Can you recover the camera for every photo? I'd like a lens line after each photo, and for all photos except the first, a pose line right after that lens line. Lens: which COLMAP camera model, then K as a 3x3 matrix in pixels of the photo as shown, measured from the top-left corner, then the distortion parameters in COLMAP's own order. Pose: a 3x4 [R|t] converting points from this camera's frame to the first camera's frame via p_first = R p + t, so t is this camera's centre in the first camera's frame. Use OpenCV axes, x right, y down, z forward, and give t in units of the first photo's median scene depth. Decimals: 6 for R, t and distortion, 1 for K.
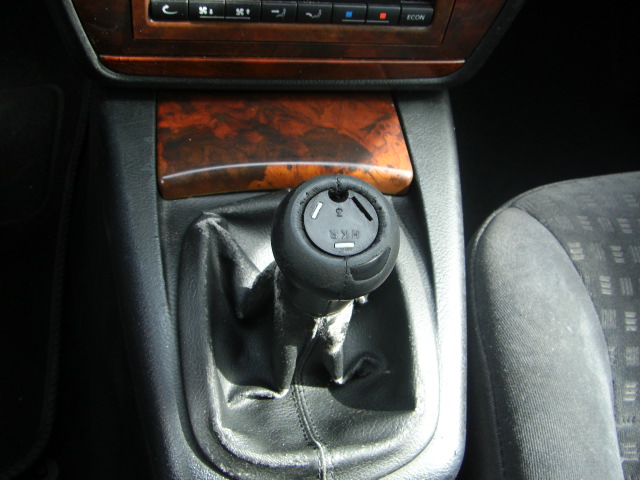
lens RADIAL K [[711.8, 0, 295.2], [0, 711.8, 215.7], [0, 0, 1]] dist [-0.147971, 0.000000]
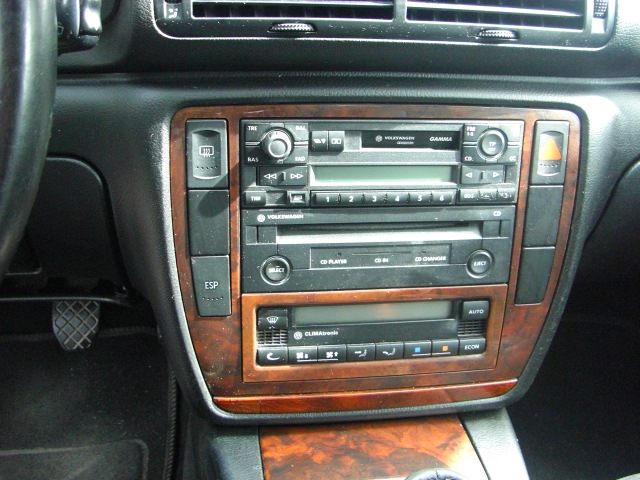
lens RADIAL K [[711.8, 0, 314.9], [0, 711.8, 229.8], [0, 0, 1]] dist [-0.147971, 0.000000]
pose [[0.996825, -0.079110, -0.009016, -0.070870], [0.065904, 0.883315, -0.464125, 0.083851], [0.044681, 0.462057, 0.885724, -0.185220]]
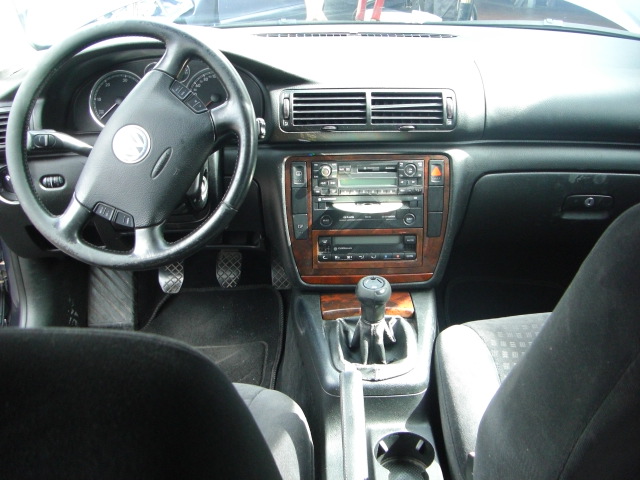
lens RADIAL K [[711.8, 0, 319.8], [0, 711.8, 239.3], [0, 0, 1]] dist [-0.147971, 0.000000]
pose [[0.986824, -0.083632, -0.138507, 0.211054], [-0.001806, 0.850303, -0.526290, 1.152783], [0.161788, 0.519605, 0.838949, -1.489600]]
